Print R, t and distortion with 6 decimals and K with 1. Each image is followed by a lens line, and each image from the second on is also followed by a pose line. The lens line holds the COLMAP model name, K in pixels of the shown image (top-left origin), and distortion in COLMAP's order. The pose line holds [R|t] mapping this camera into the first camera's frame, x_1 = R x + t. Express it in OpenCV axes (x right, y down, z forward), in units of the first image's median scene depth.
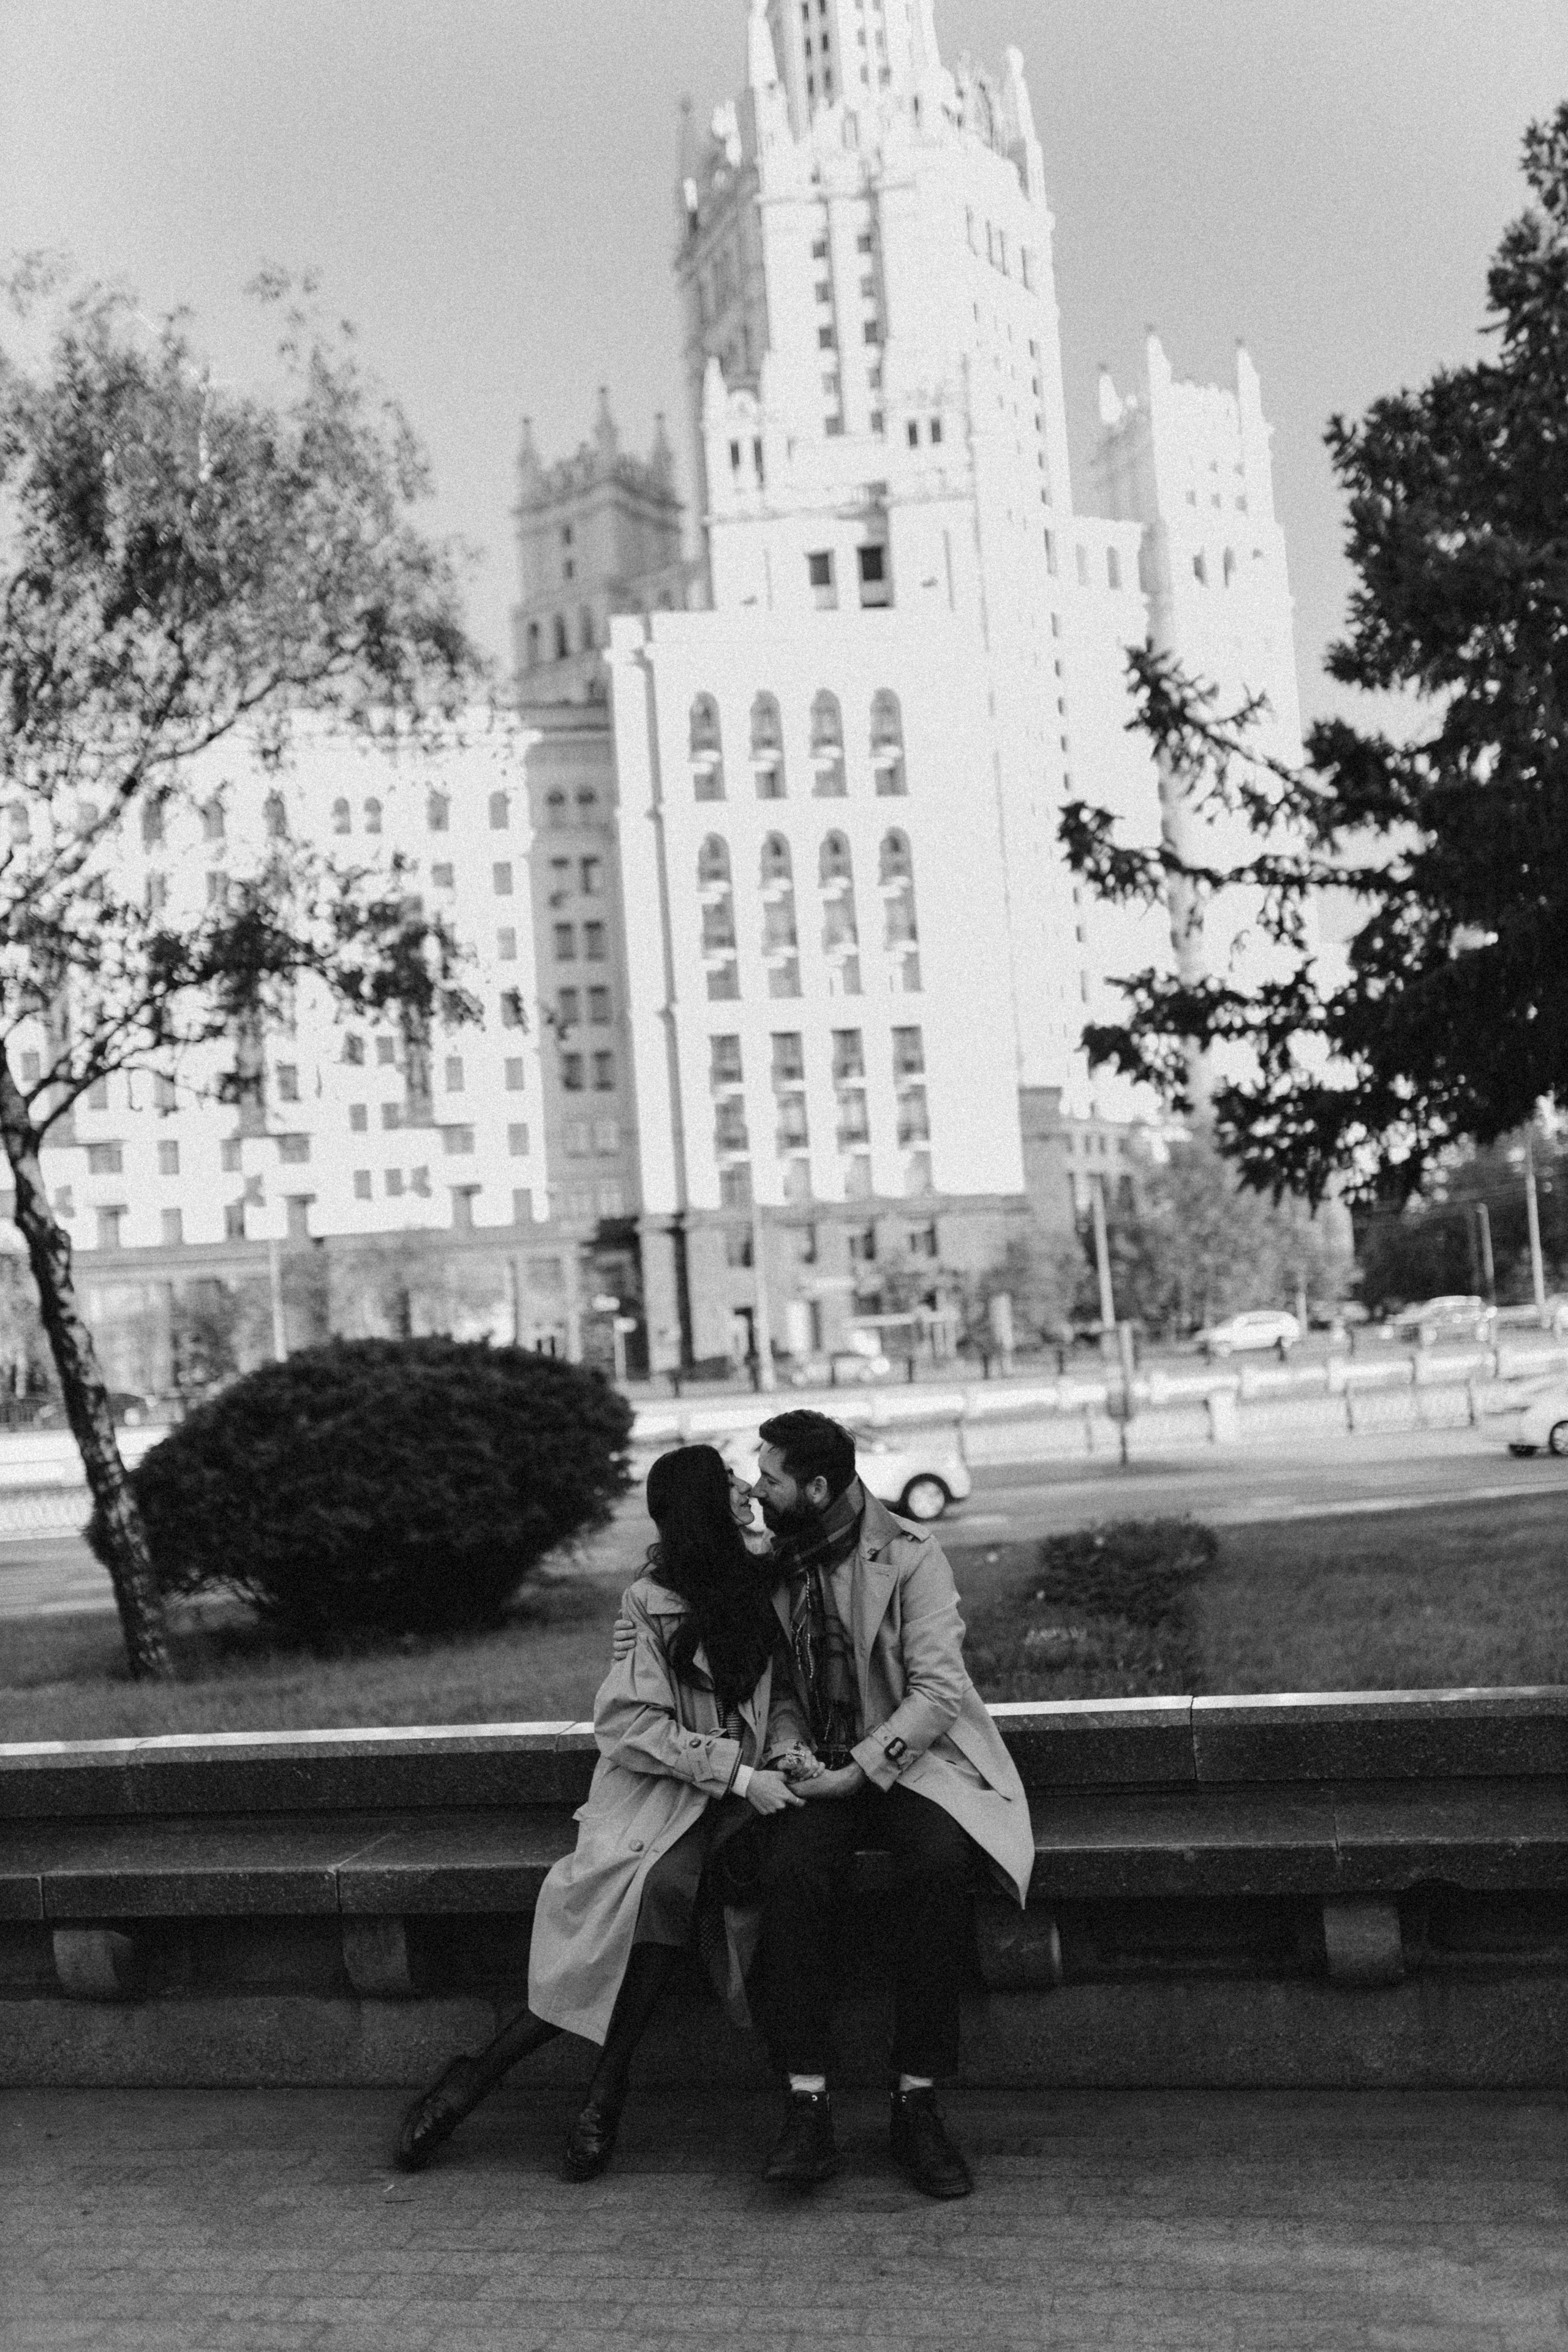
lens RADIAL K [[2232.2, 0, 792.4], [0, 2232.2, 1185.9], [0, 0, 1]] dist [-0.002760, 0.017204]
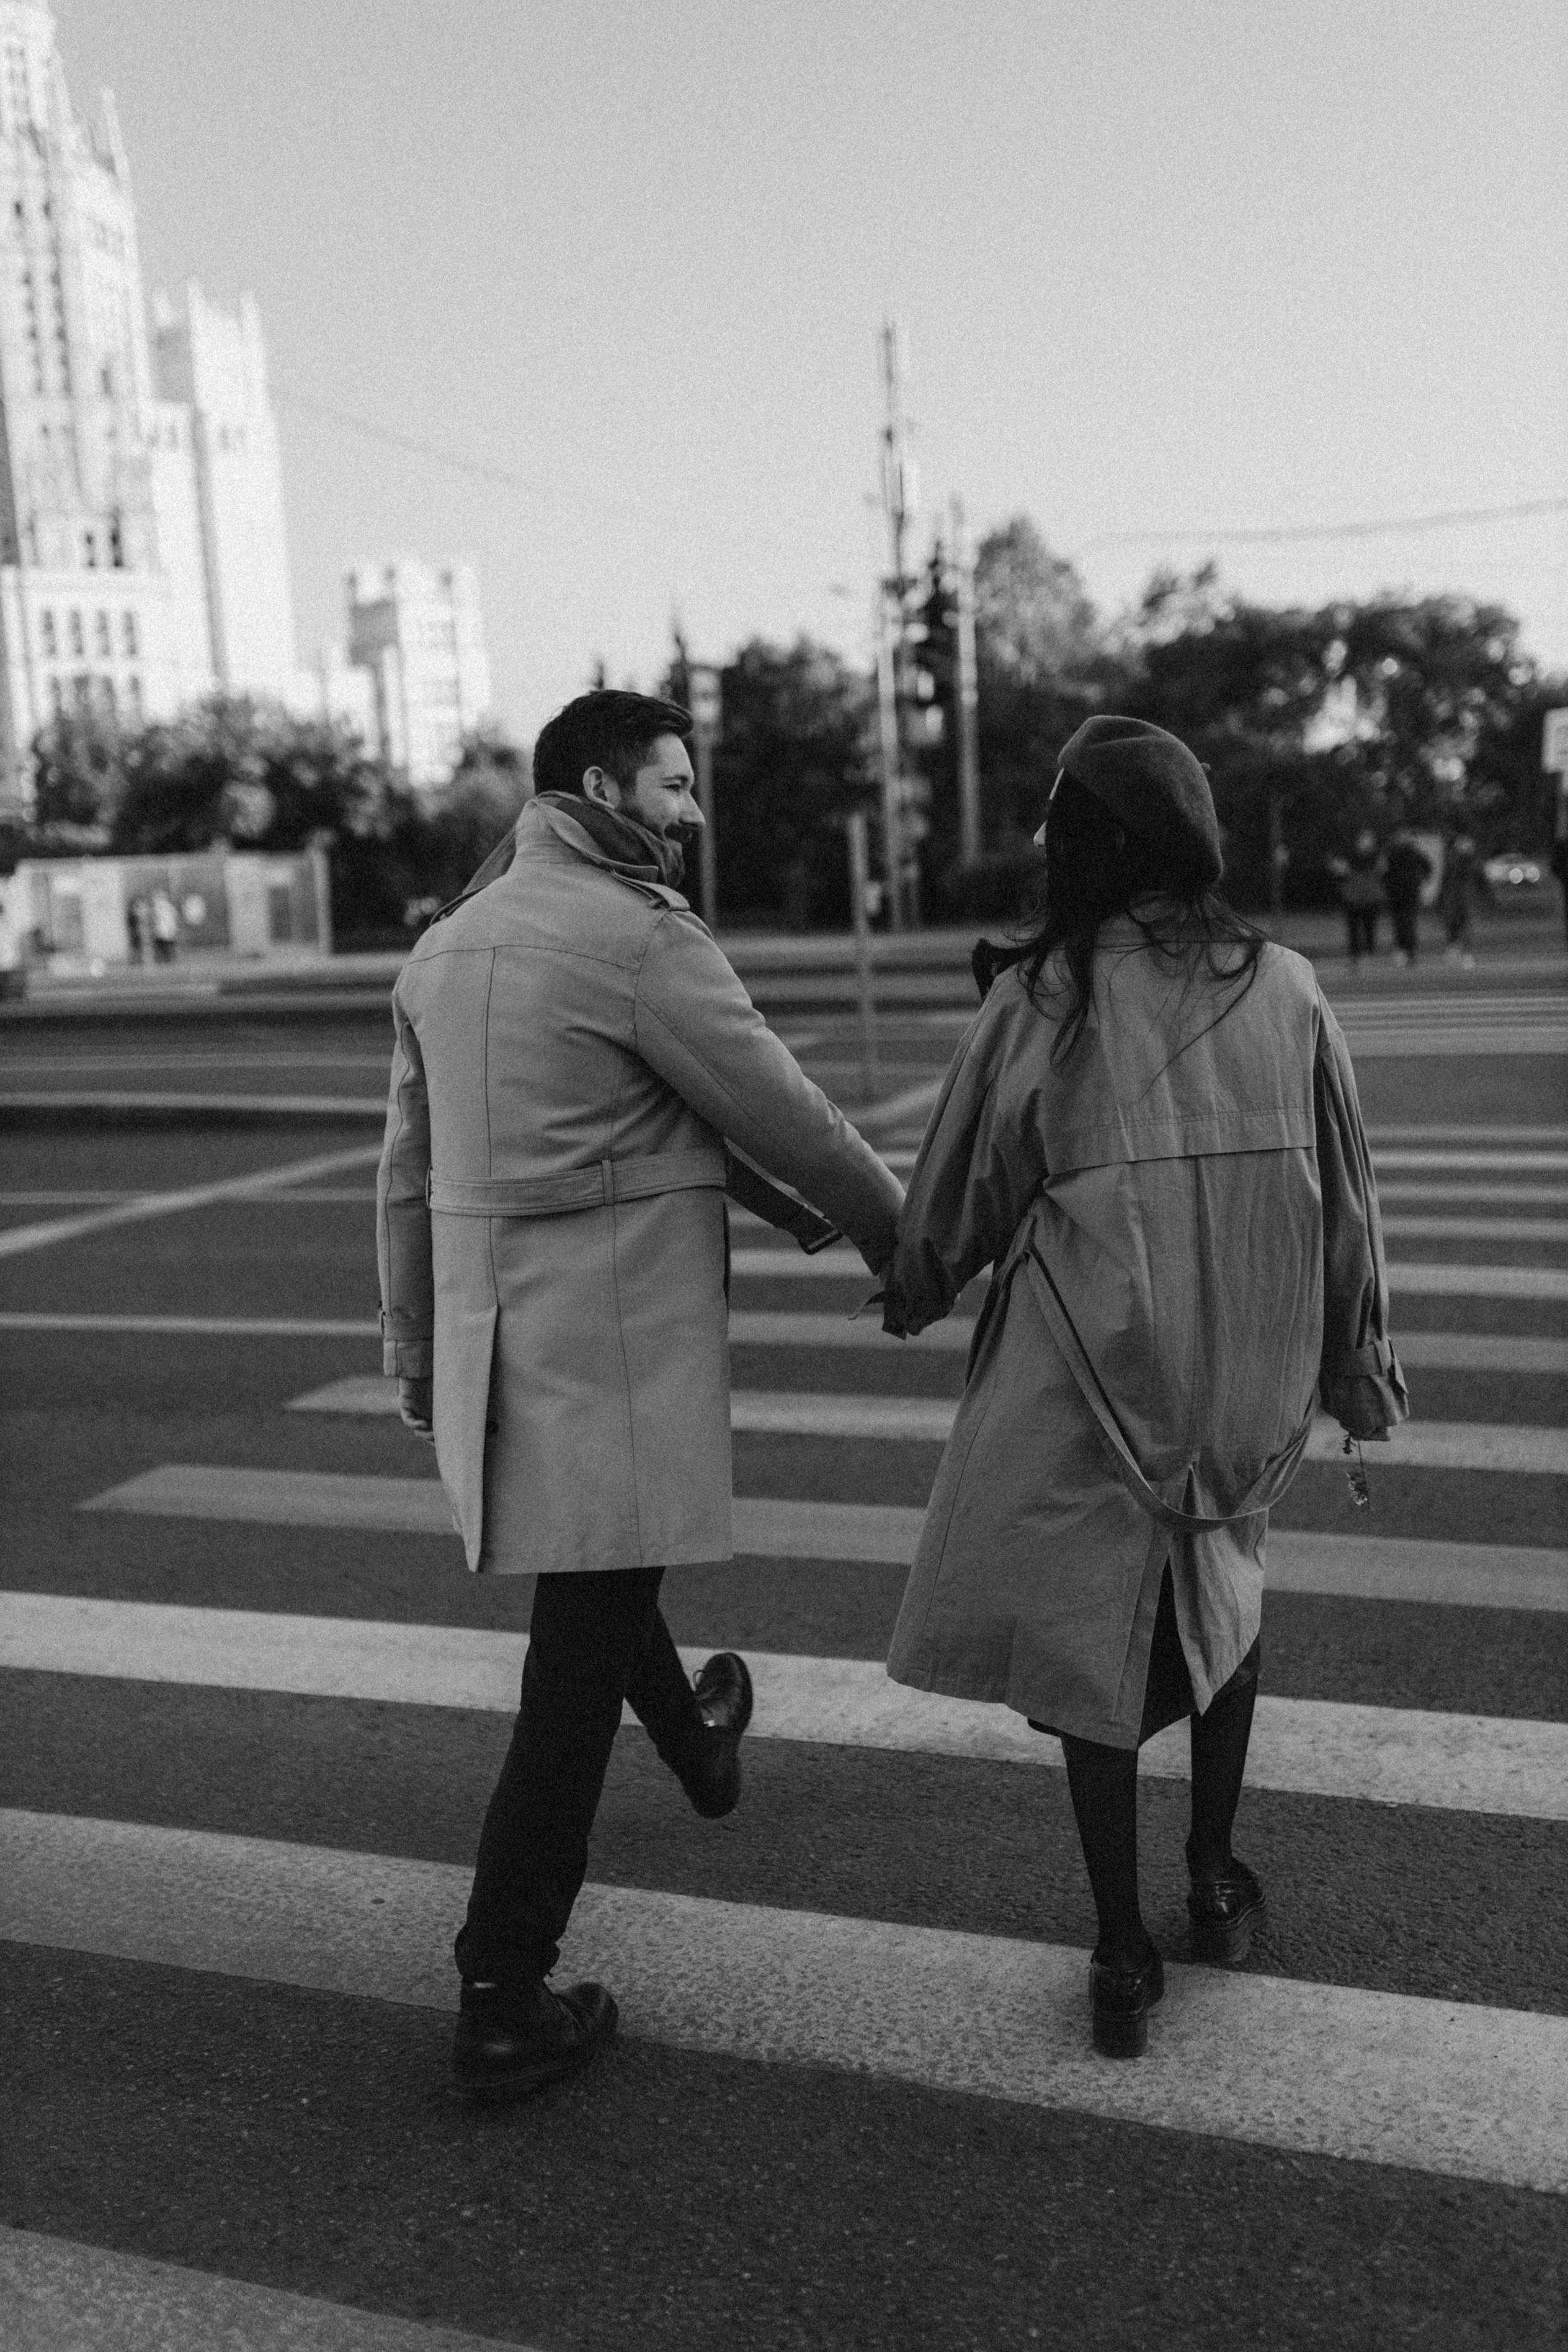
lens RADIAL K [[2242.8, 0, 793.4], [0, 2242.8, 1181.3], [0, 0, 1]] dist [0.011363, -0.004855]
pose [[0.887288, -0.047586, 0.458754, -0.436403], [-0.043416, 0.981629, 0.185796, -0.108761], [-0.459167, -0.184772, 0.868922, -1.398998]]
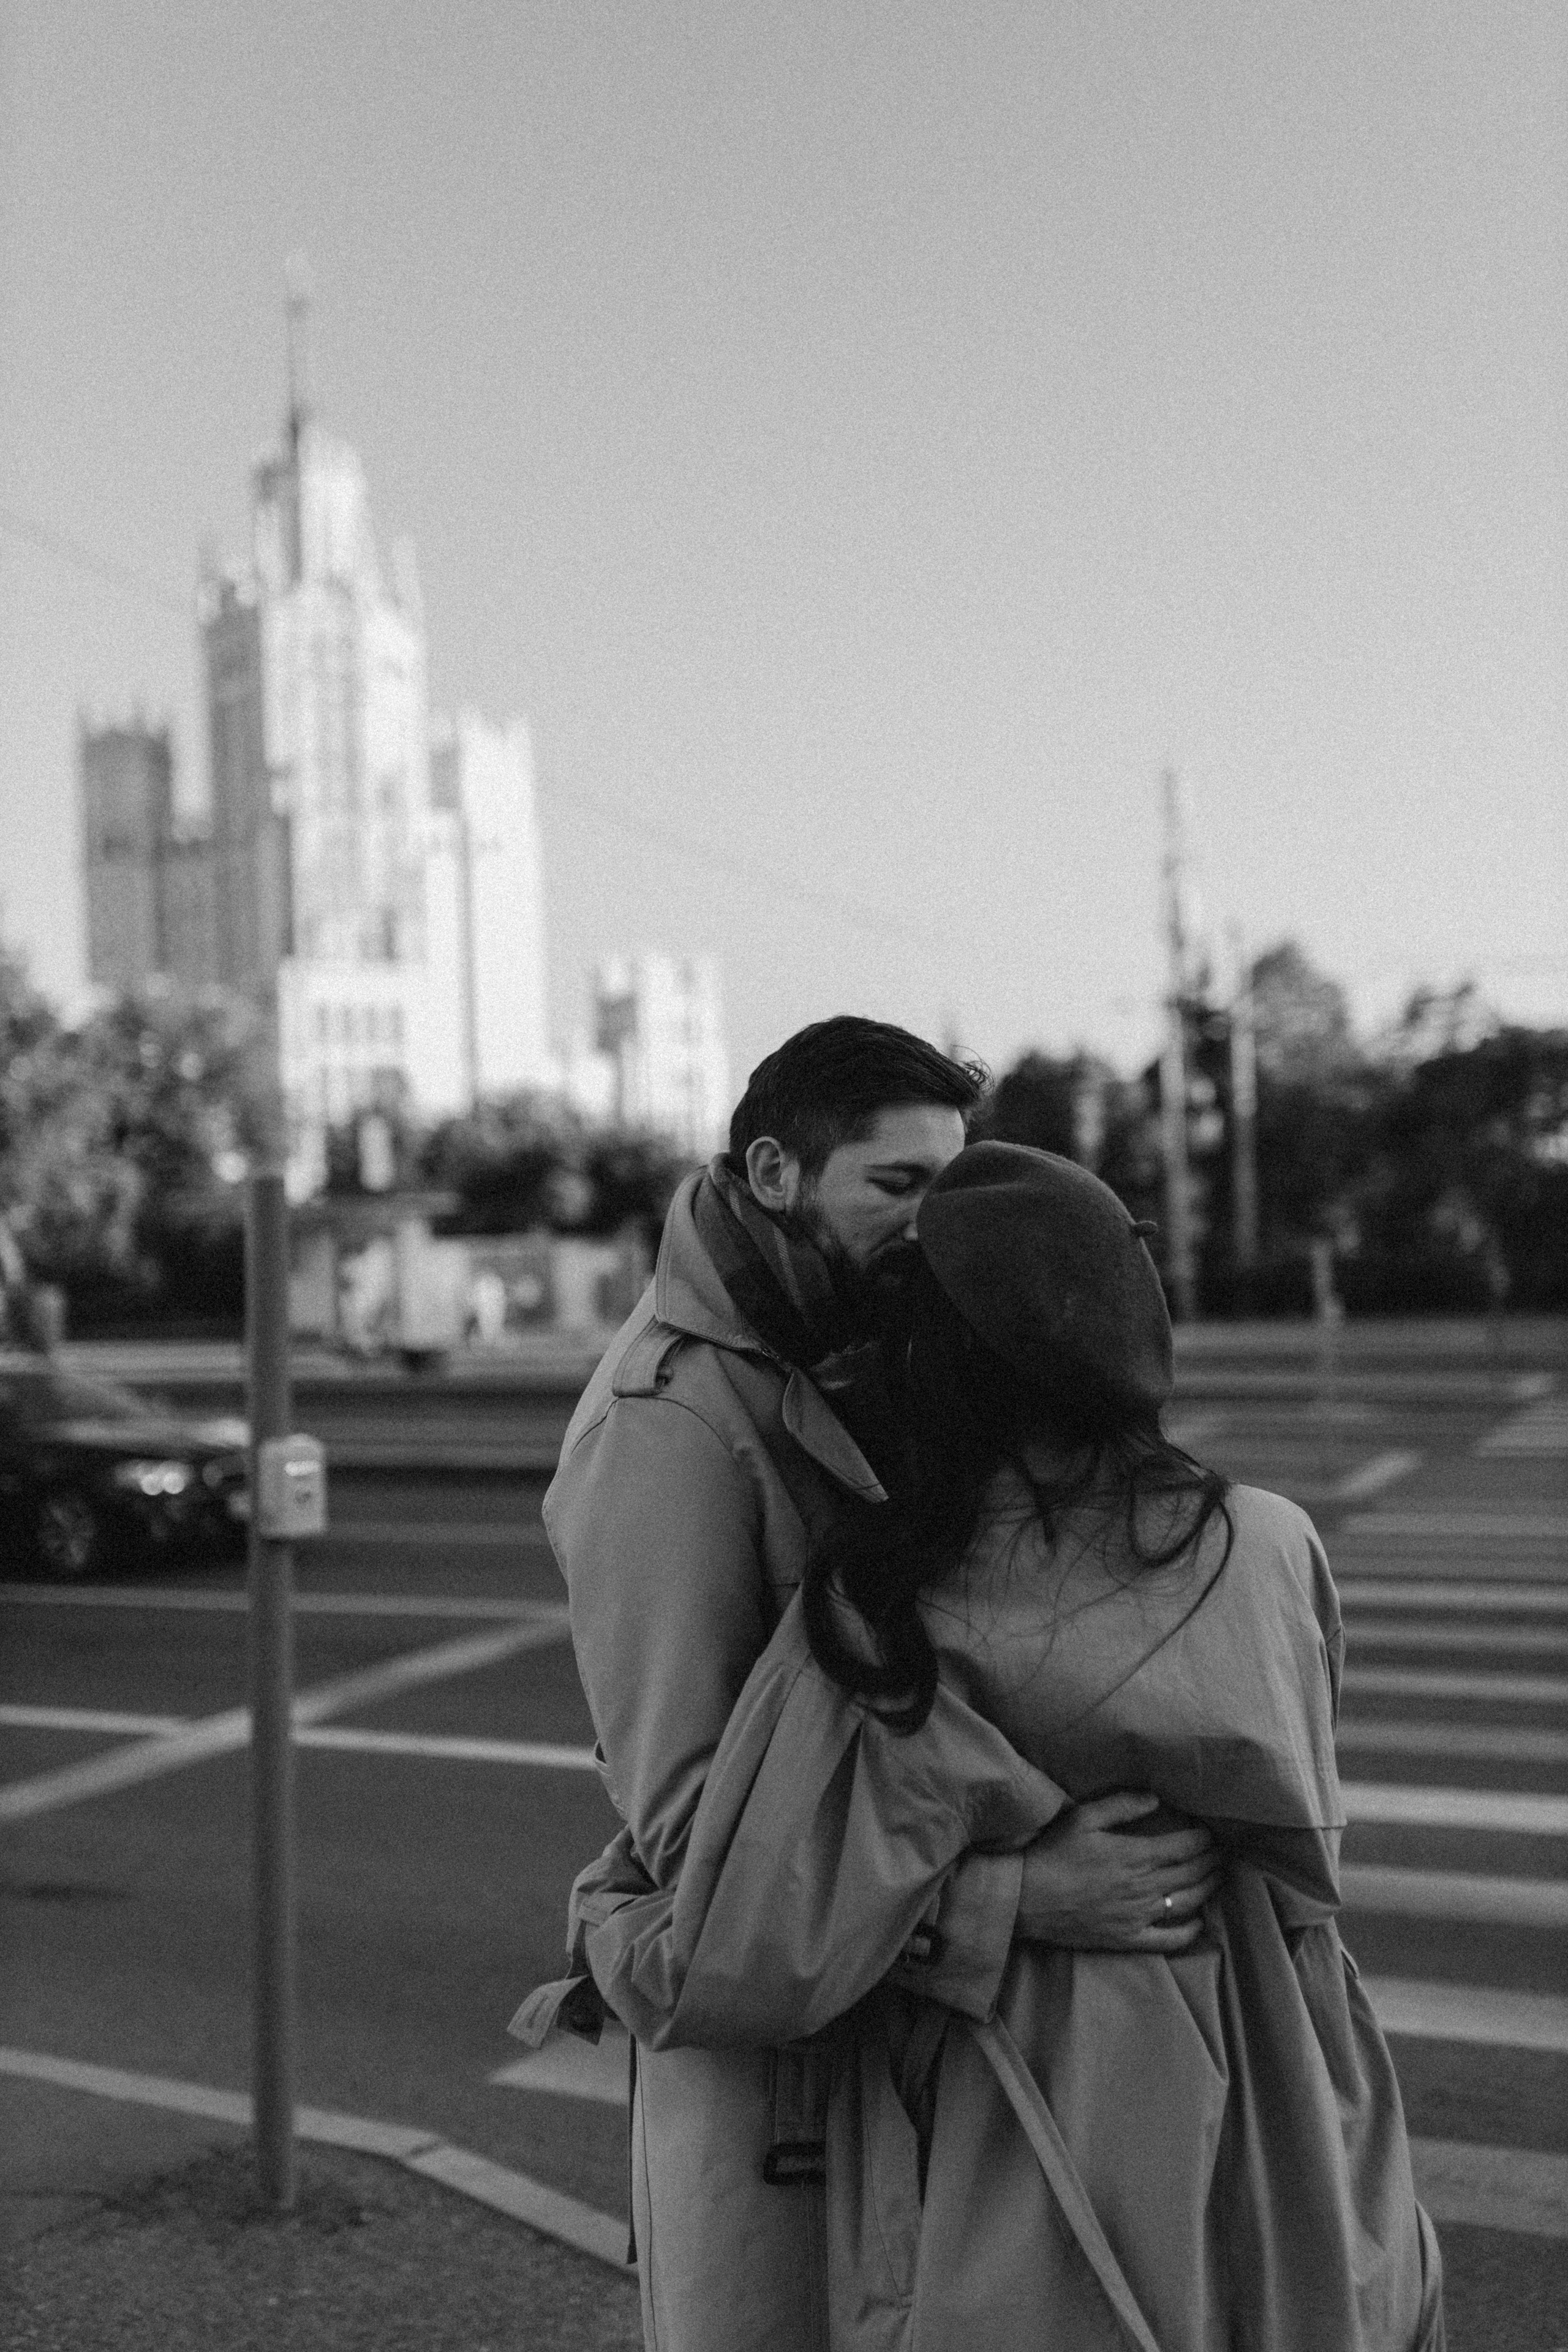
lens RADIAL K [[2252.8, 0, 784.0], [0, 2252.8, 1176.0], [0, 0, 1]] dist [-0.007705, -0.011634]
pose [[0.927833, 0.045627, 0.370195, -0.464398], [-0.057092, 0.998167, 0.020067, -0.111002], [-0.368601, -0.039755, 0.928737, -1.416821]]
